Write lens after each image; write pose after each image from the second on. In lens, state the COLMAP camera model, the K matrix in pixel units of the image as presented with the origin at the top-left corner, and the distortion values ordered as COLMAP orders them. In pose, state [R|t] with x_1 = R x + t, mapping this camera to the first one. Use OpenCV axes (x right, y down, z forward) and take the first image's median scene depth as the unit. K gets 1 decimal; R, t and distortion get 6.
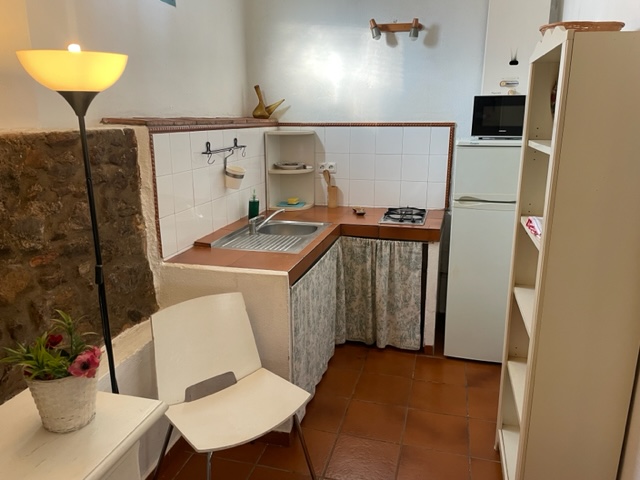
lens RADIAL K [[494.2, 0, 320.0], [0, 494.2, 240.0], [0, 0, 1]] dist [0.071341, -0.106434]
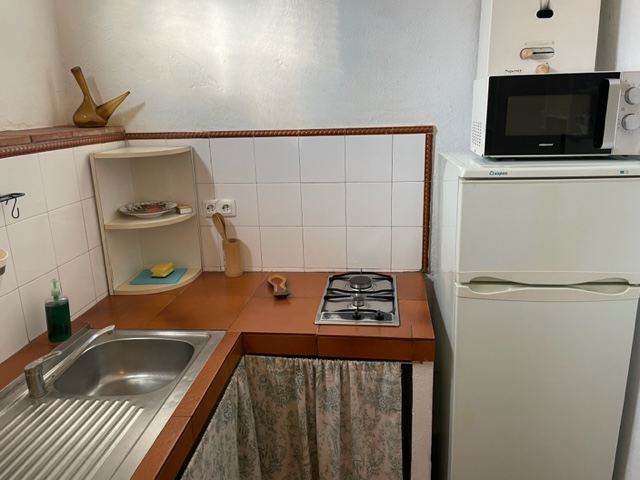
lens RADIAL K [[494.2, 0, 320.0], [0, 494.2, 240.0], [0, 0, 1]] dist [0.071341, -0.106434]
pose [[0.988407, -0.066139, 0.136661, 0.057510], [0.063613, 0.997715, 0.022777, -0.134160], [-0.137855, -0.013820, 0.990356, 0.477580]]
